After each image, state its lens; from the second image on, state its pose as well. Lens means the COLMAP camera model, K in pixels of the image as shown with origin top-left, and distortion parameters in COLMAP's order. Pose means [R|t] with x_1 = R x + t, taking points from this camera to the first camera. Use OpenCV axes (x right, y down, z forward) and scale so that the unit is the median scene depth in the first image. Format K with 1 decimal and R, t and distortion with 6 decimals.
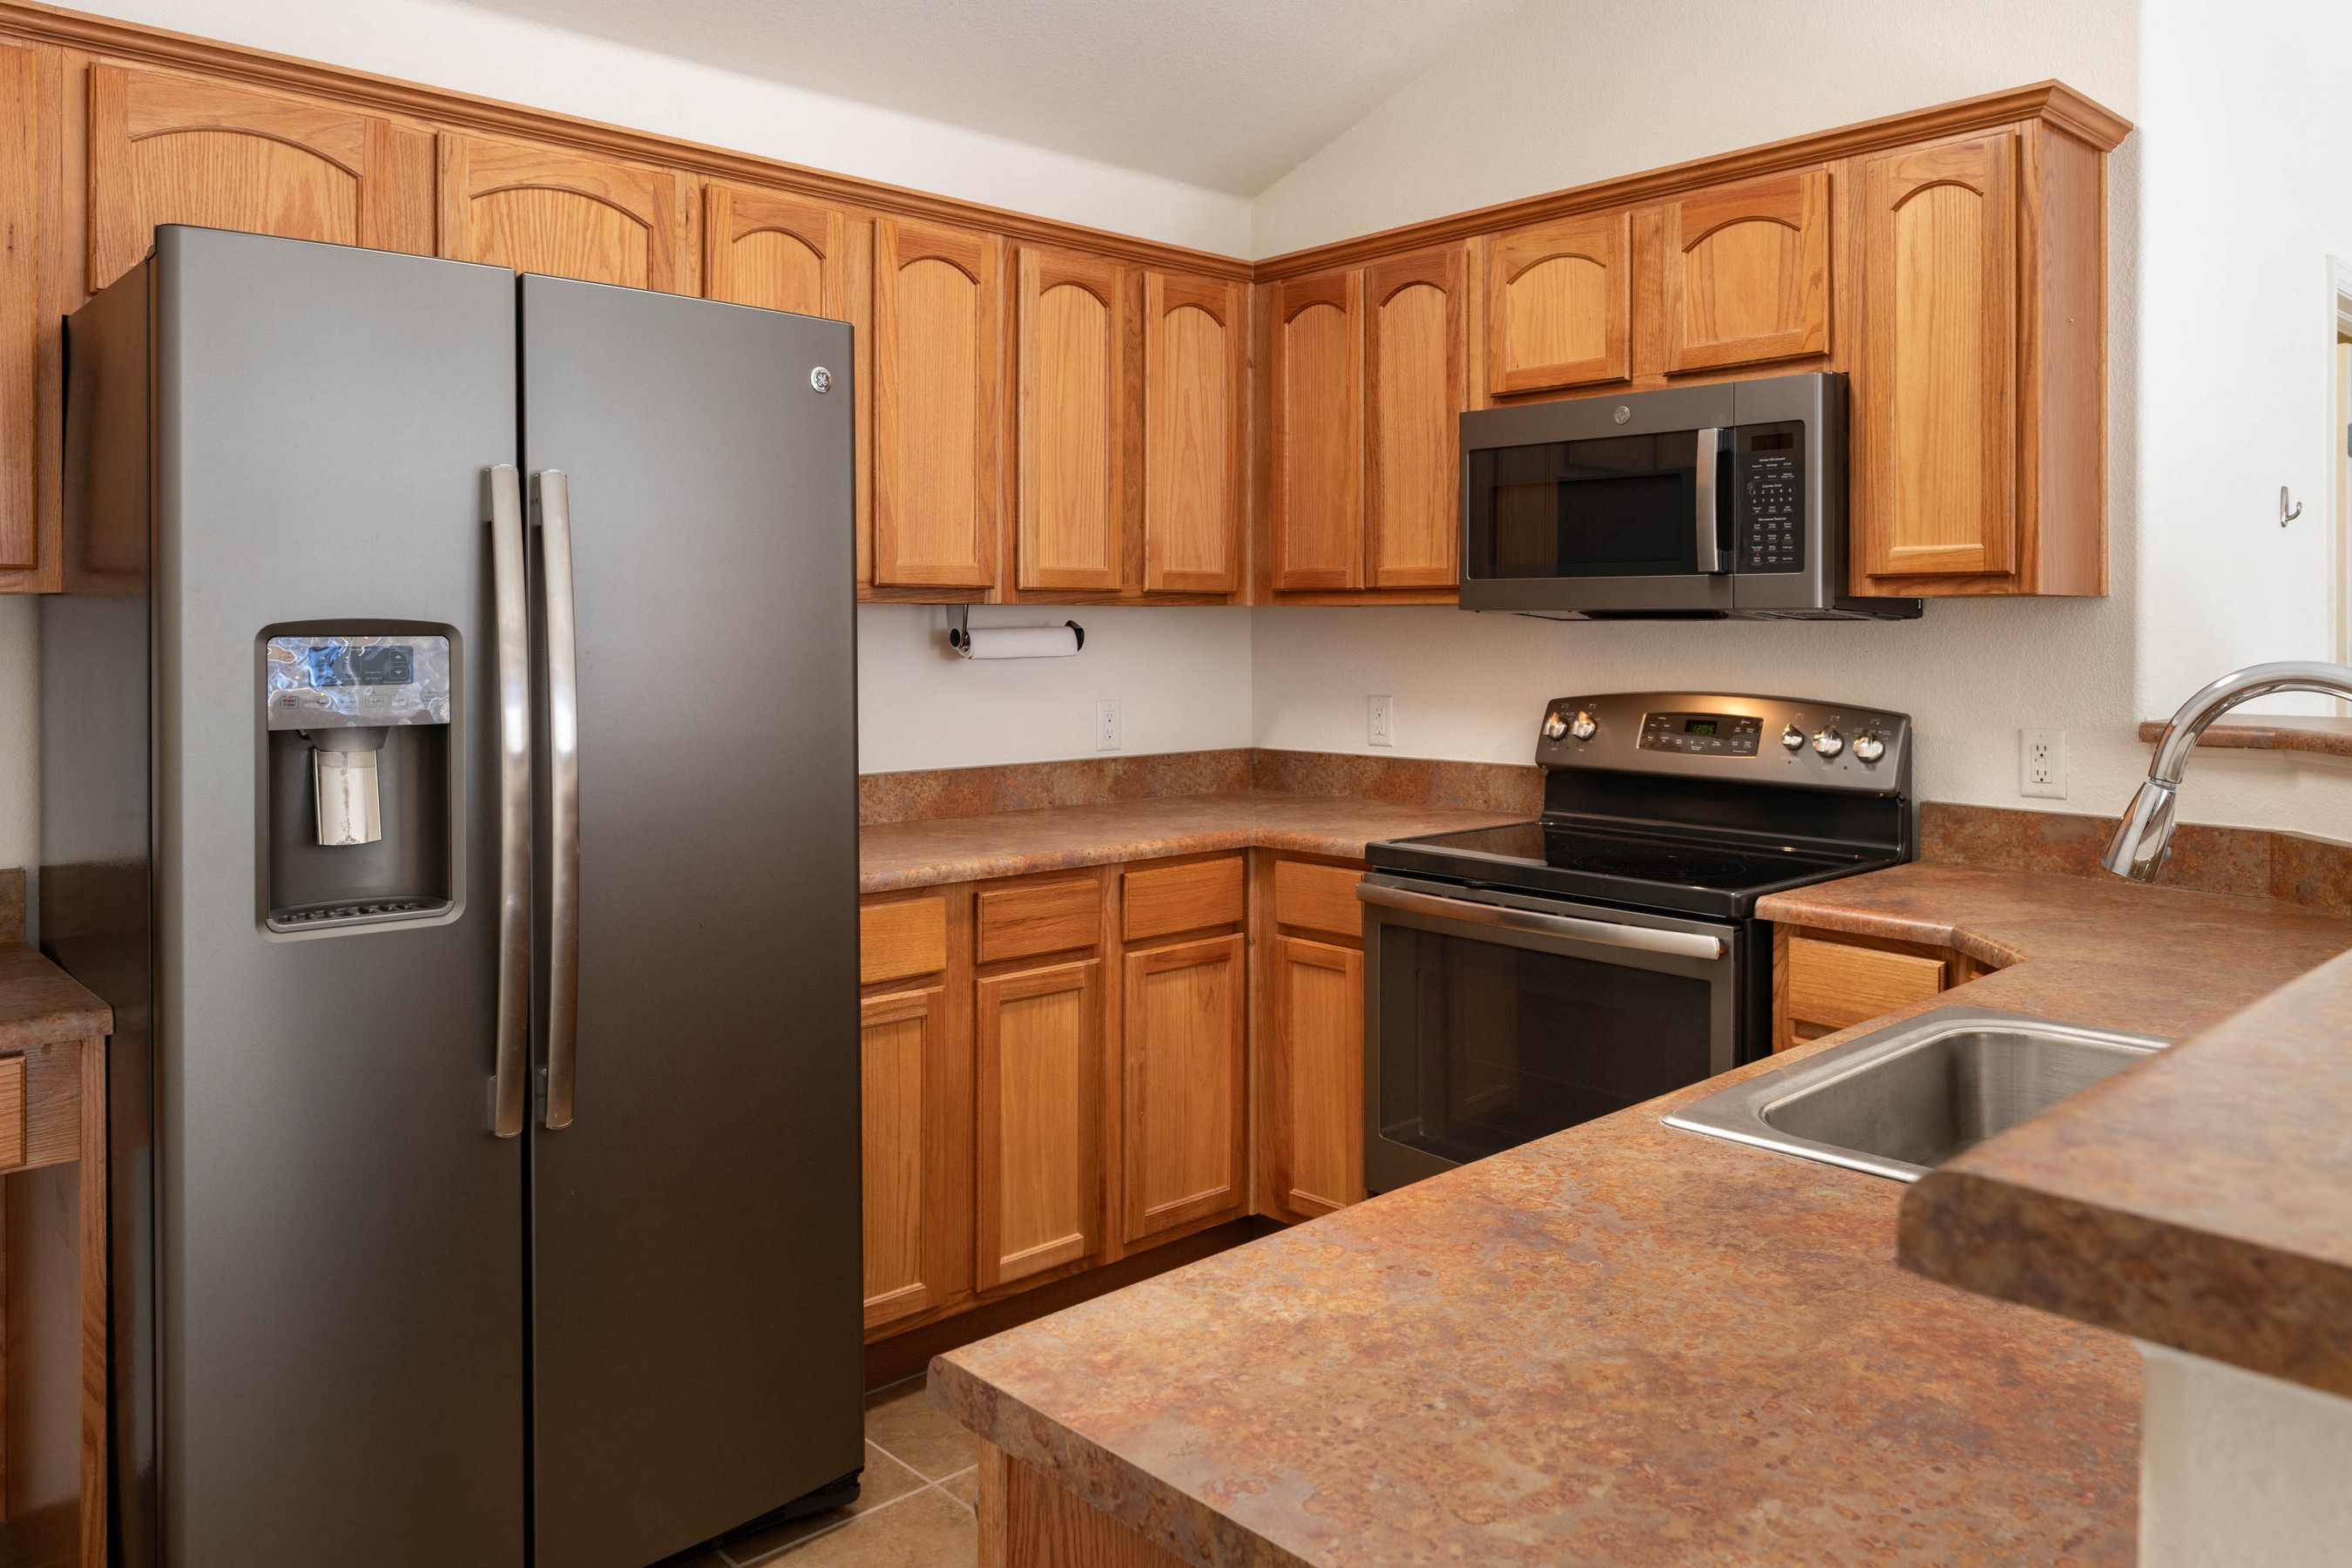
lens RADIAL K [[1648.5, 0, 1147.5], [0, 1648.5, 632.5], [0, 0, 1]] dist [-0.004192, 0.002686]
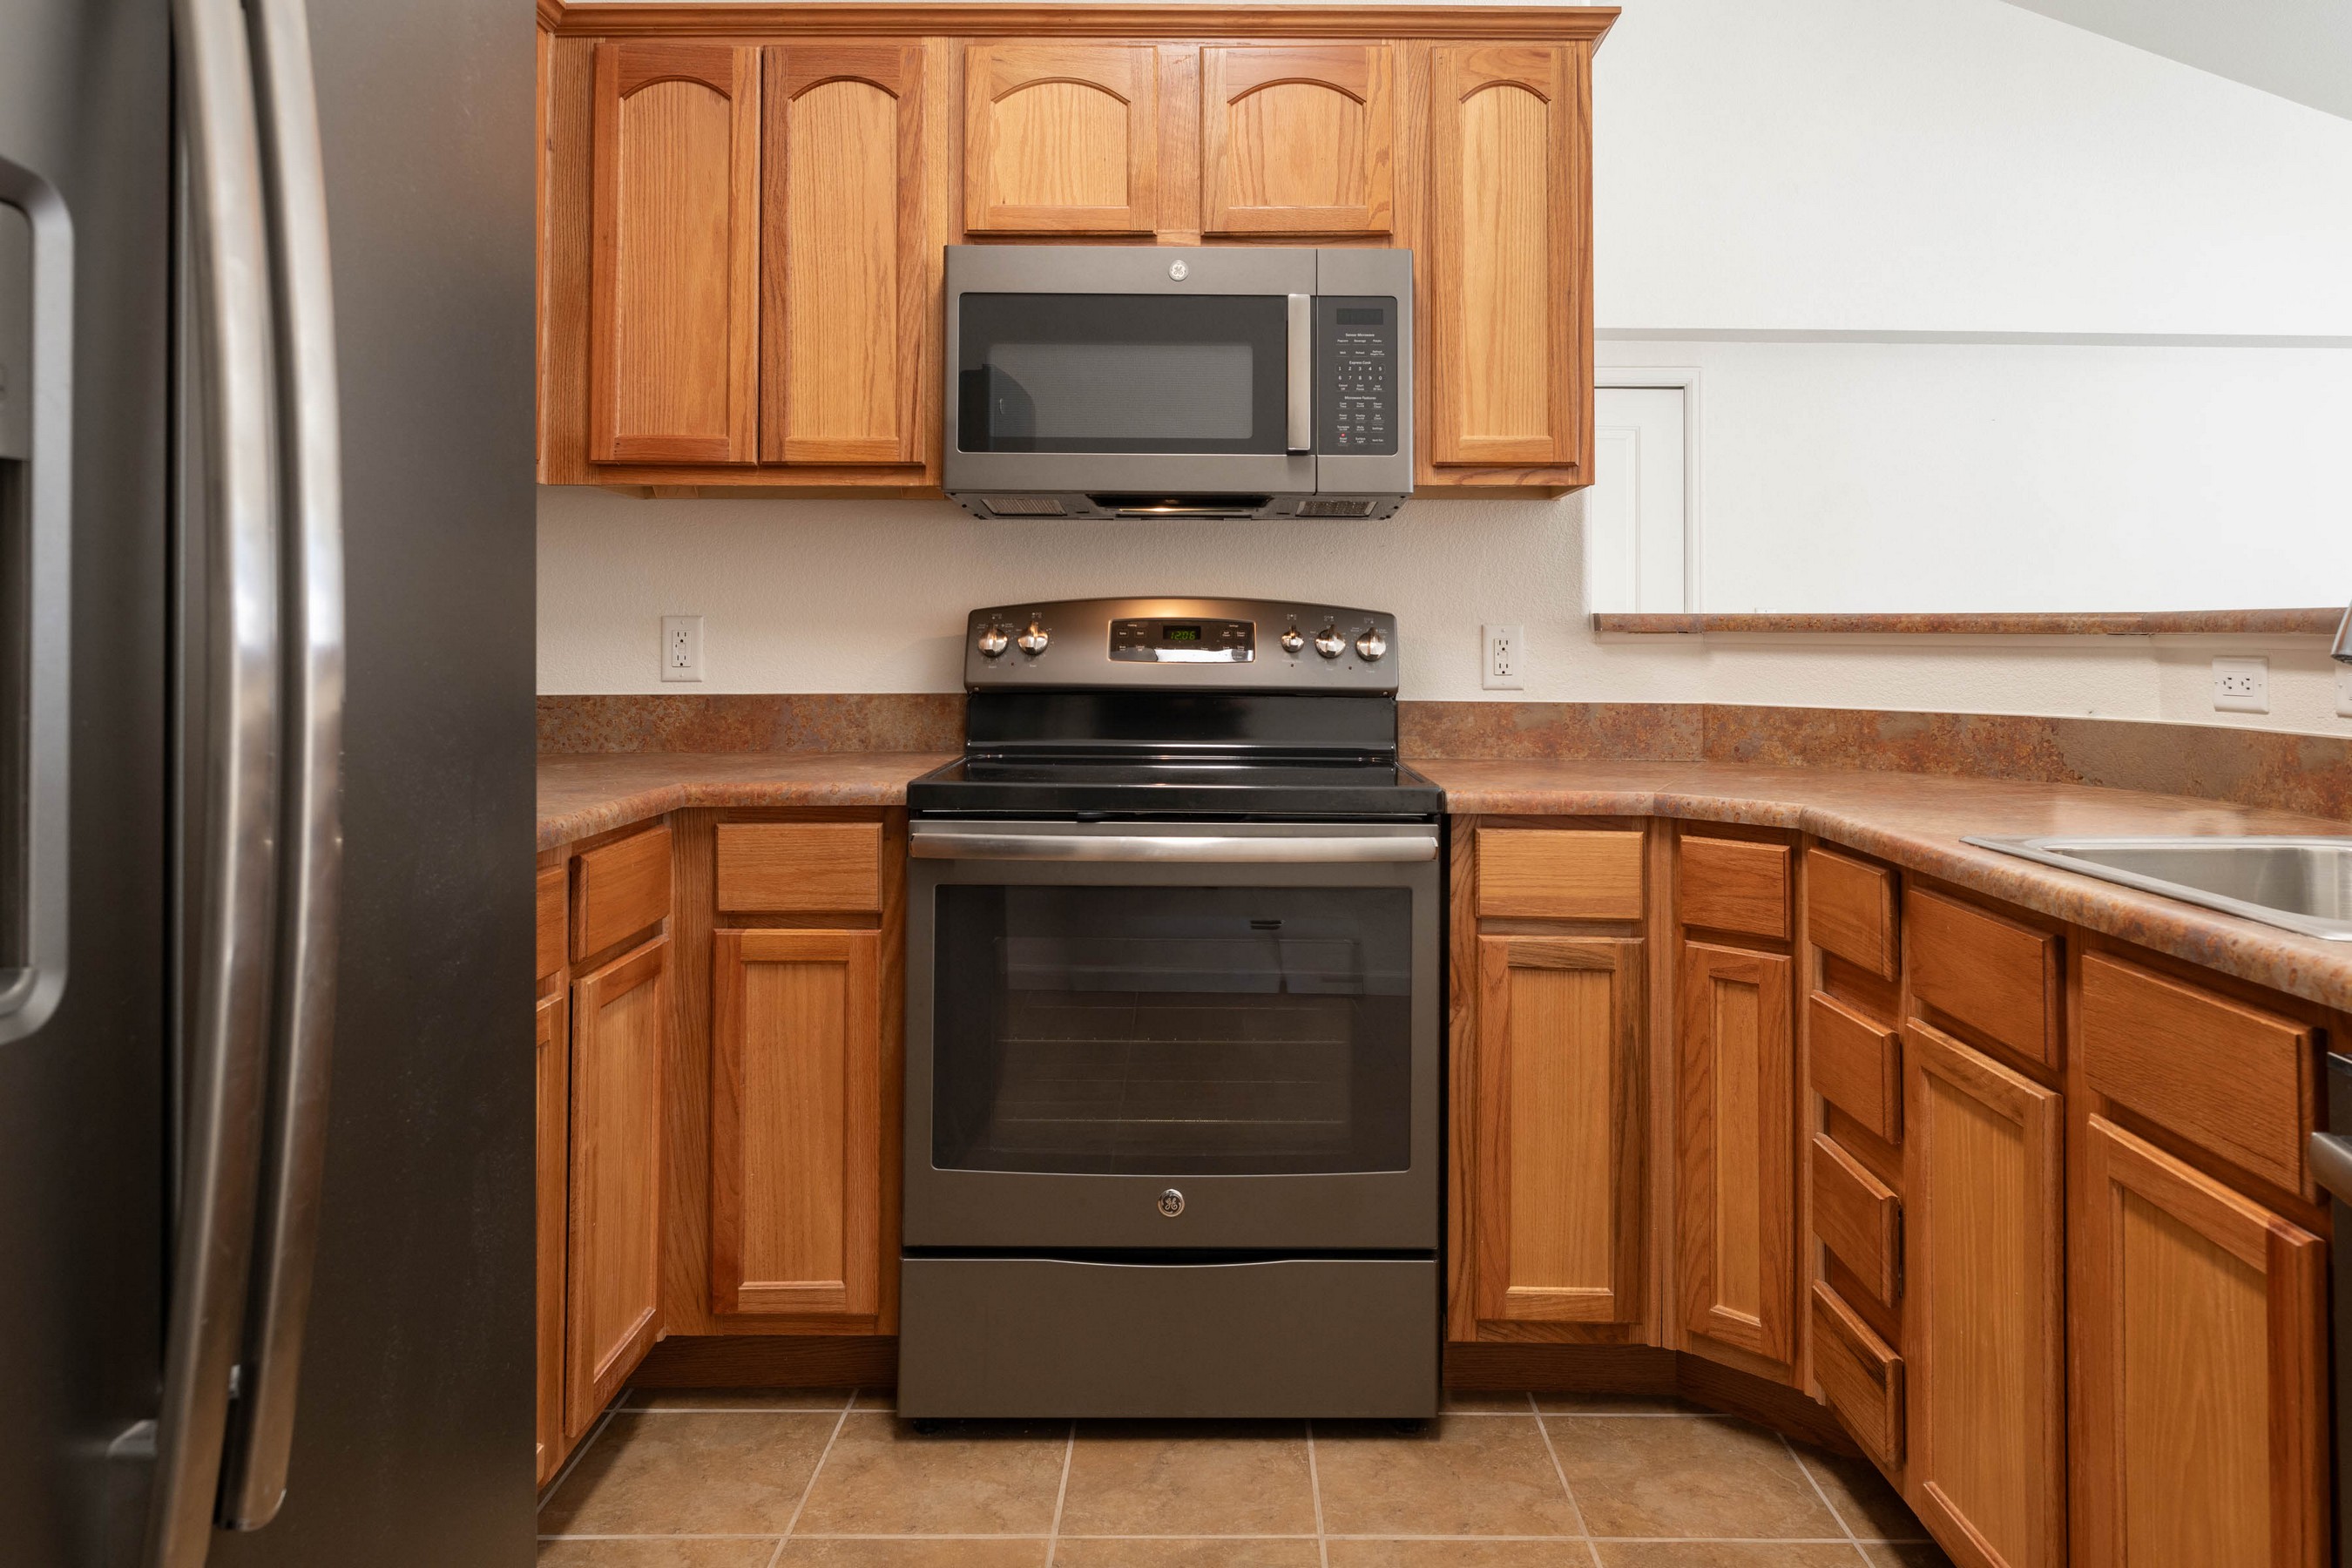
lens RADIAL K [[1648.5, 0, 1231.5], [0, 1648.5, 586.4], [0, 0, 1]] dist [-0.004192, 0.002686]
pose [[0.669567, 0.023562, 0.742378, -0.360470], [-0.001983, 0.999550, -0.029936, 0.066041], [-0.742749, 0.018572, 0.669312, 0.418856]]
